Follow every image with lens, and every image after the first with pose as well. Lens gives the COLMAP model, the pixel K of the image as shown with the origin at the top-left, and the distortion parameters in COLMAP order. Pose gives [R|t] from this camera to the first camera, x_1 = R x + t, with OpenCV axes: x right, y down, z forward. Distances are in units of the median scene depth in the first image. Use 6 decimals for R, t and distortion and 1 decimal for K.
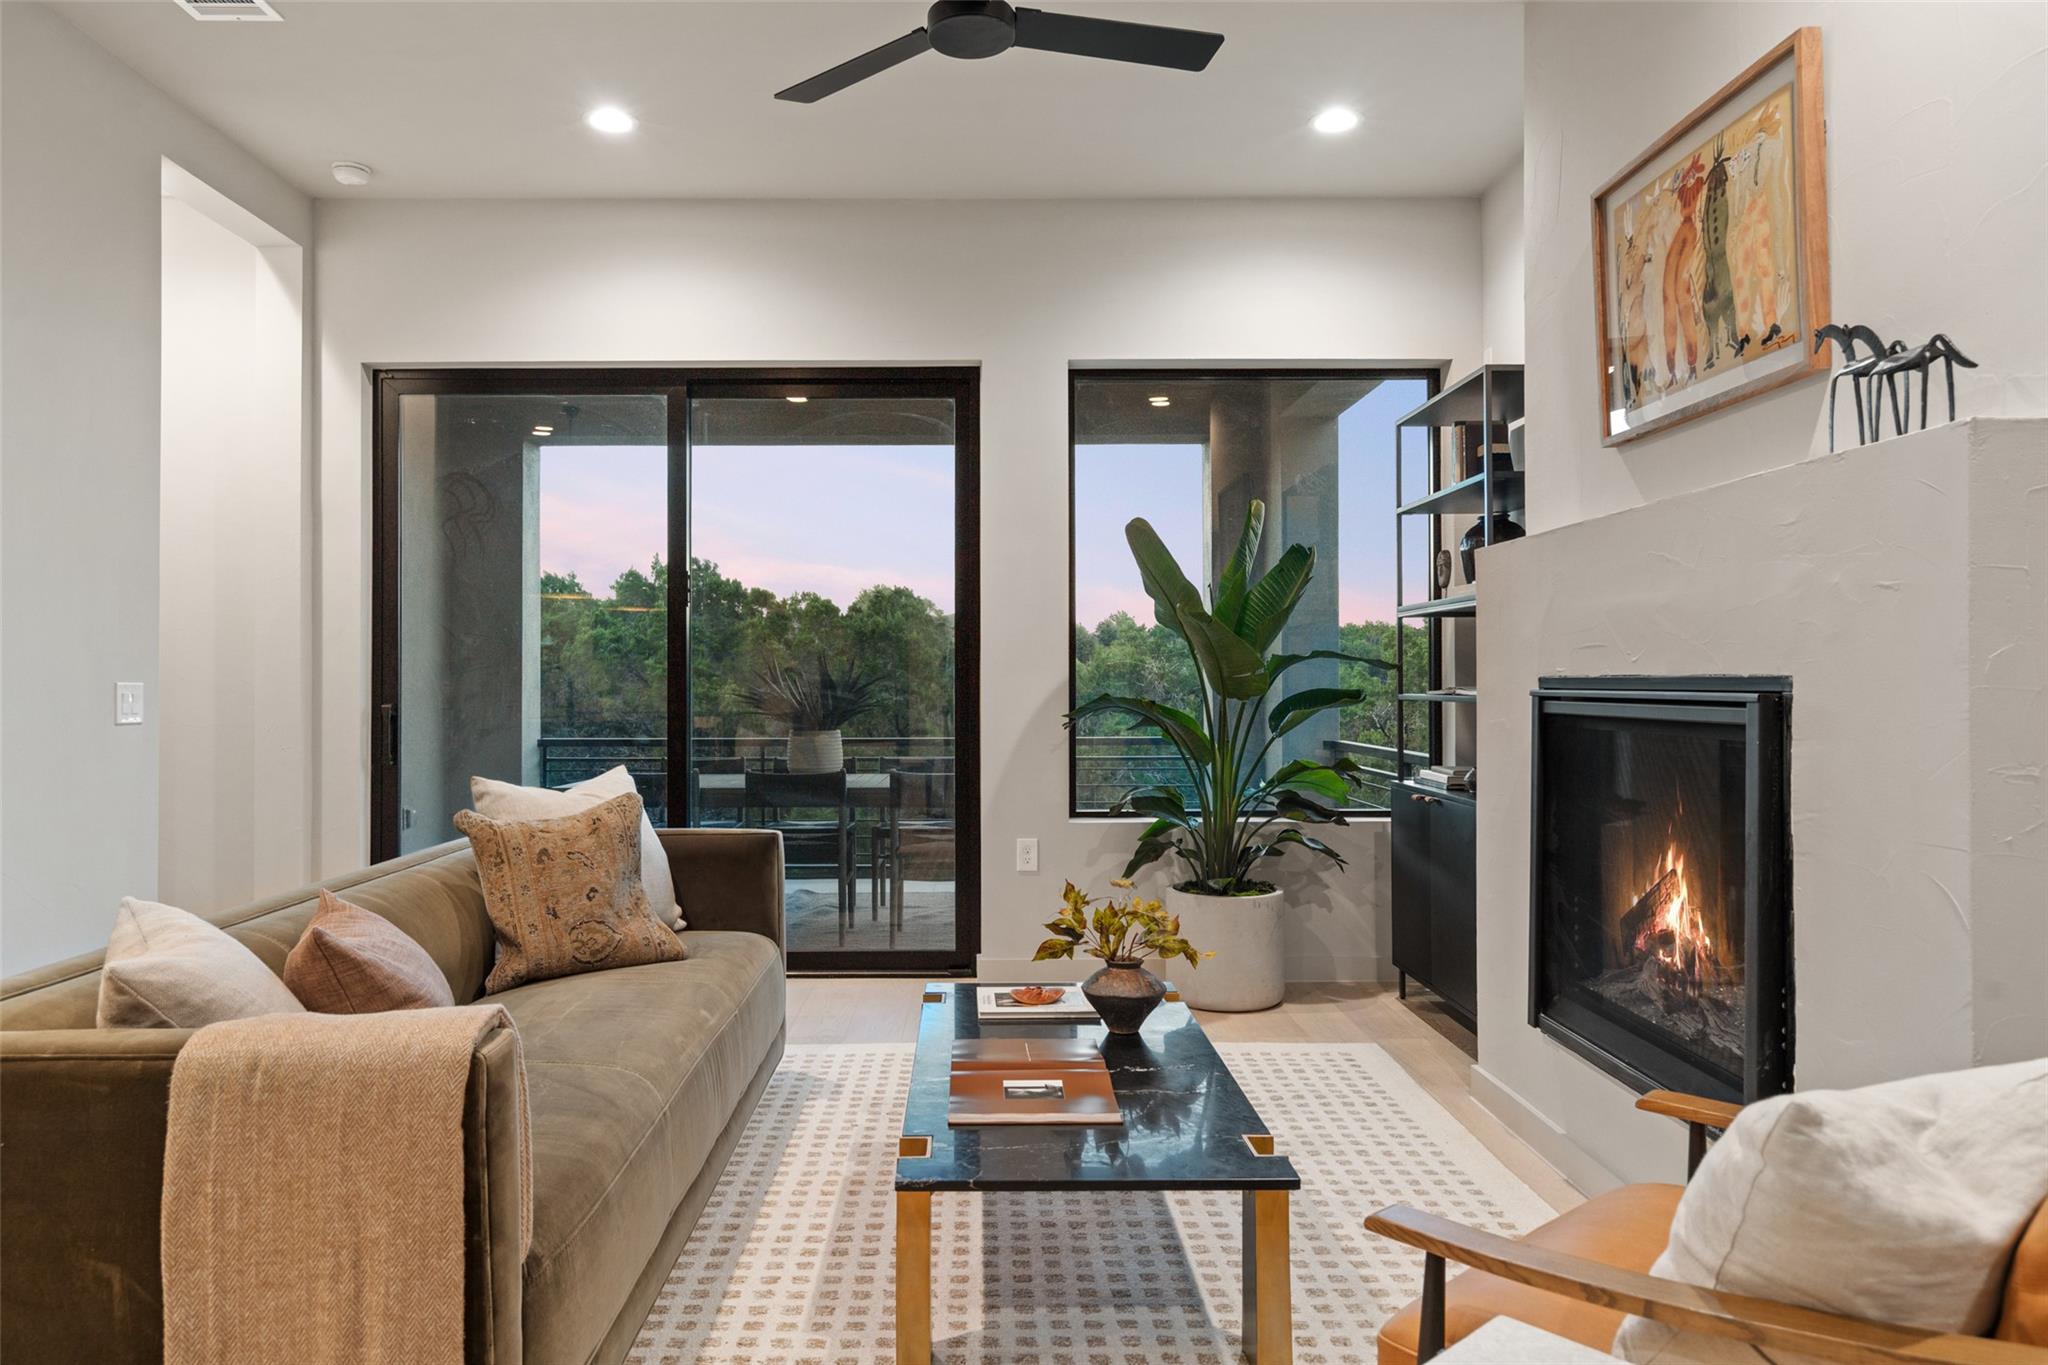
lens RADIAL K [[1320.3, 0, 1002.3], [0, 1320.3, 671.2], [0, 0, 1]] dist [0.006129, -0.001042]
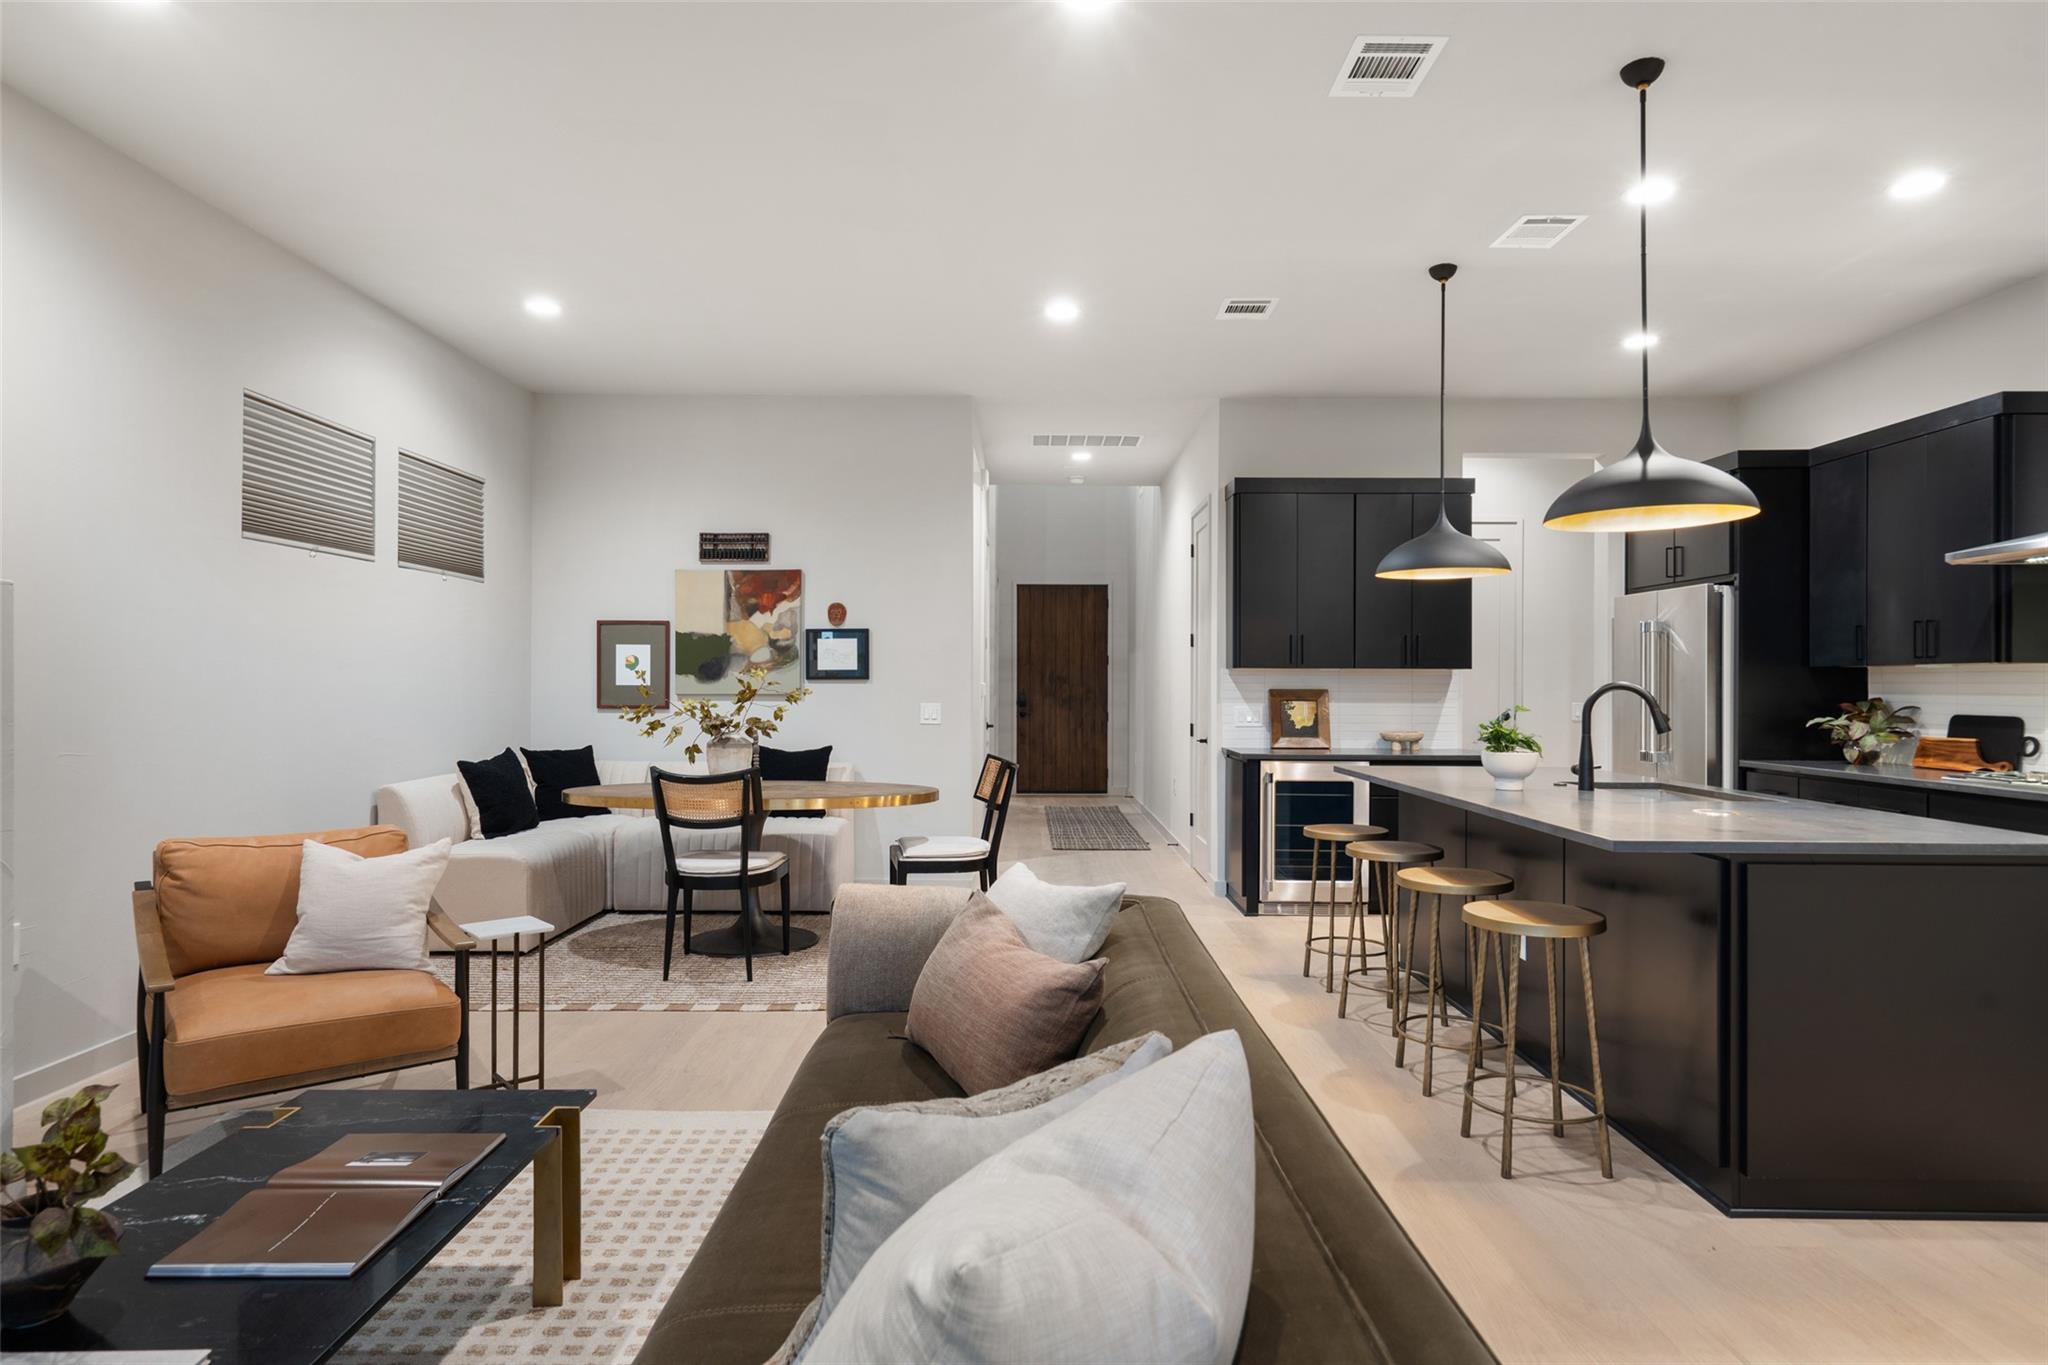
lens RADIAL K [[1135.4, 0, 1019.5], [0, 1135.4, 680.6], [0, 0, 1]] dist [0.003319, 0.001763]
pose [[-0.999766, 0.003511, 0.021368, -0.426404], [0.003239, 0.999913, -0.012752, -0.025708], [-0.021411, -0.012680, -0.999690, 1.678485]]
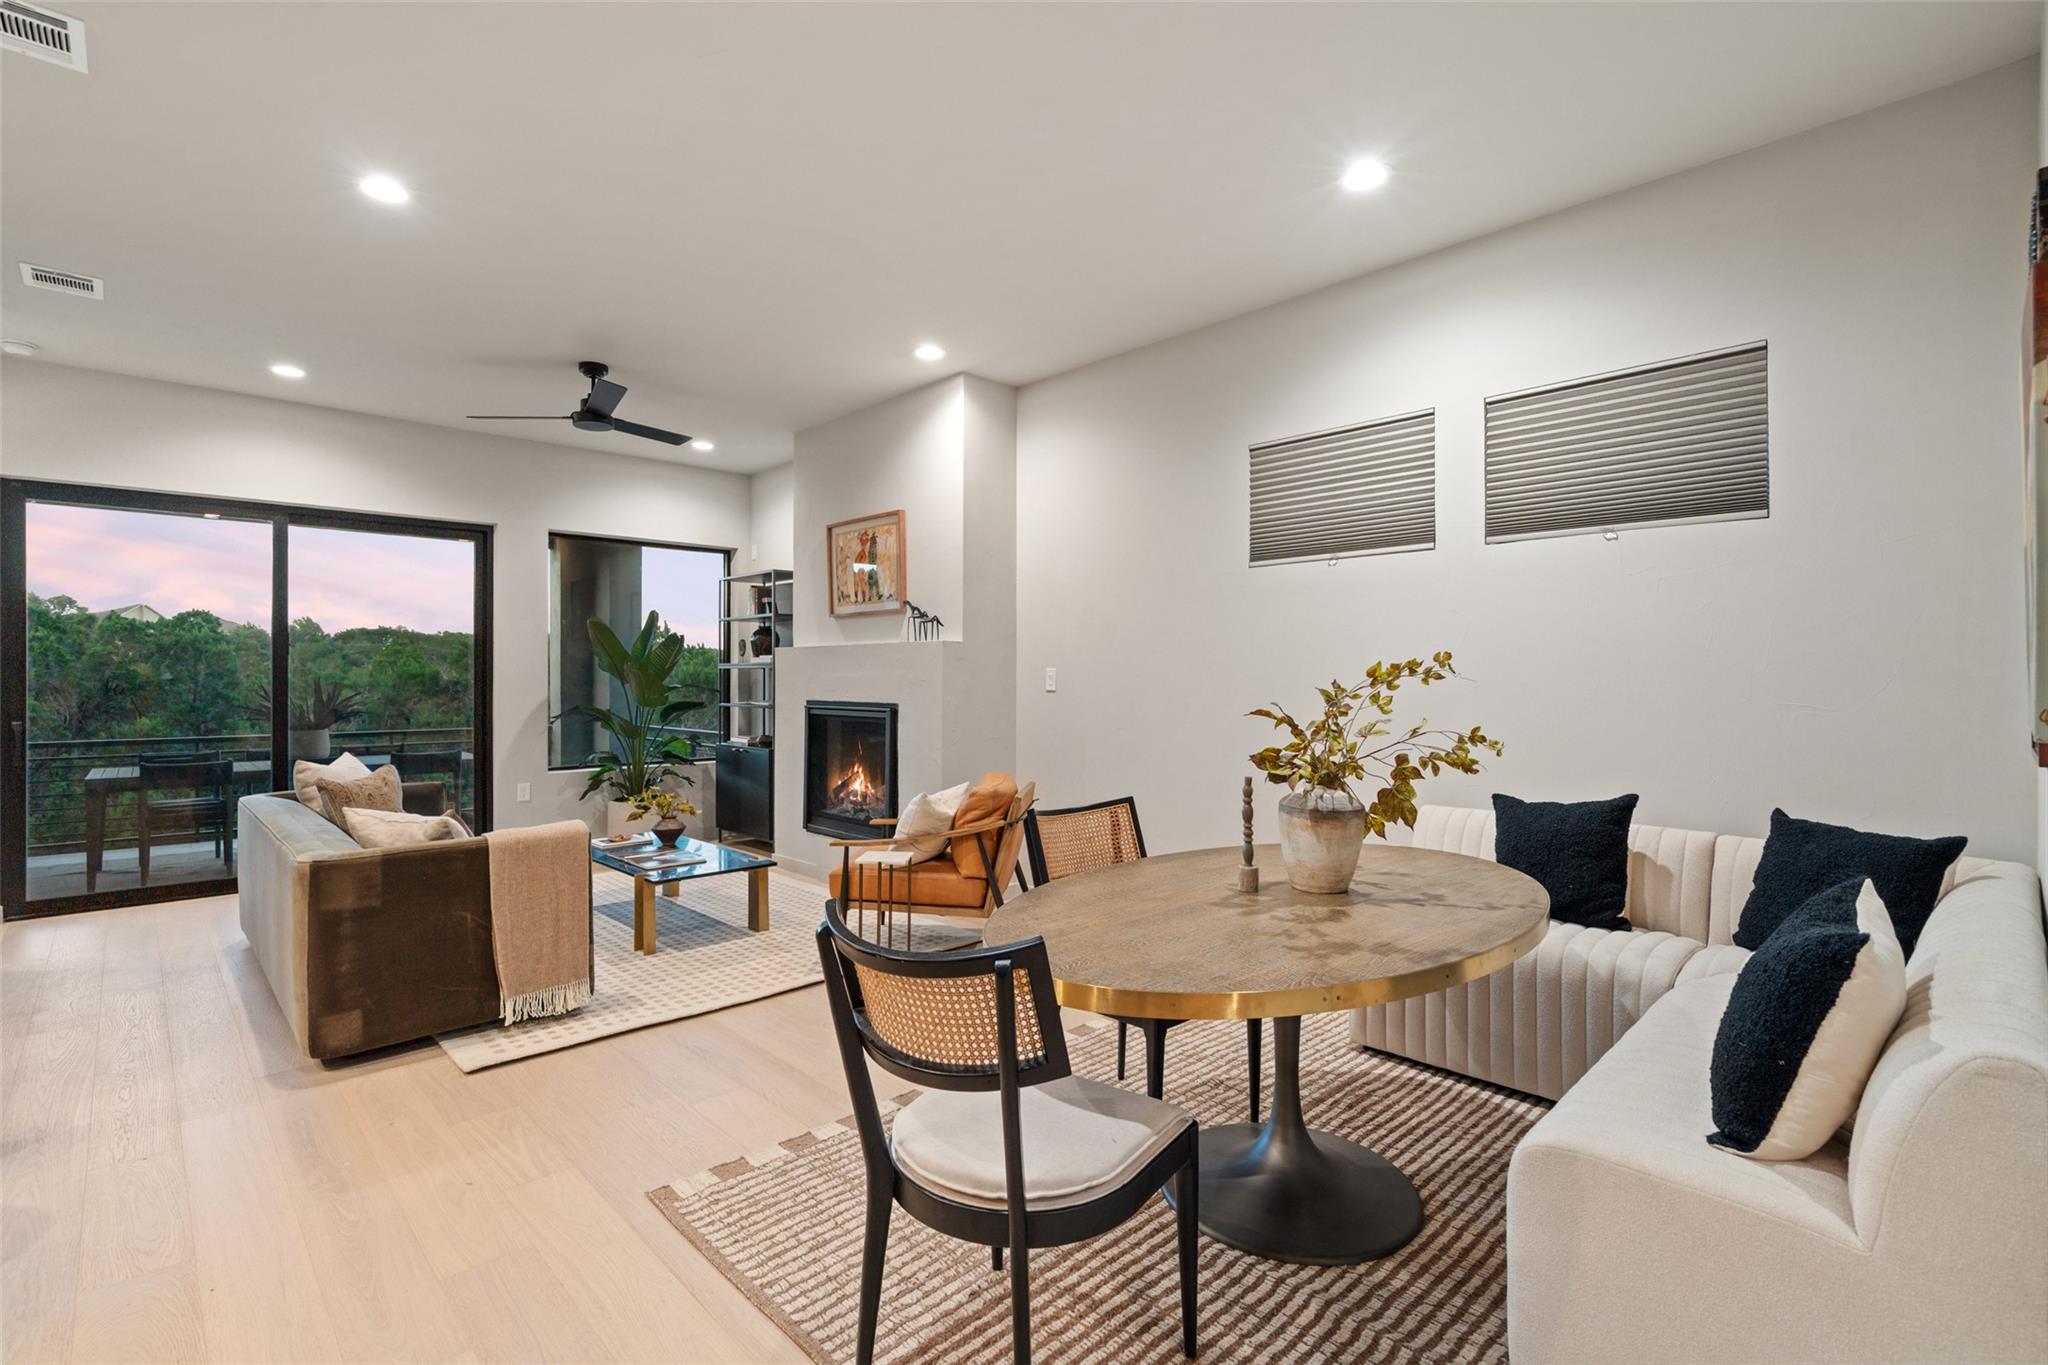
lens RADIAL K [[940.8, 0, 1015.2], [0, 940.8, 672.8], [0, 0, 1]] dist [0.001182, 0.000034]
pose [[0.732098, 0.007103, 0.681163, -0.700702], [-0.009273, 0.999957, -0.000461, -0.065004], [-0.681136, -0.005979, 0.732132, -0.823865]]
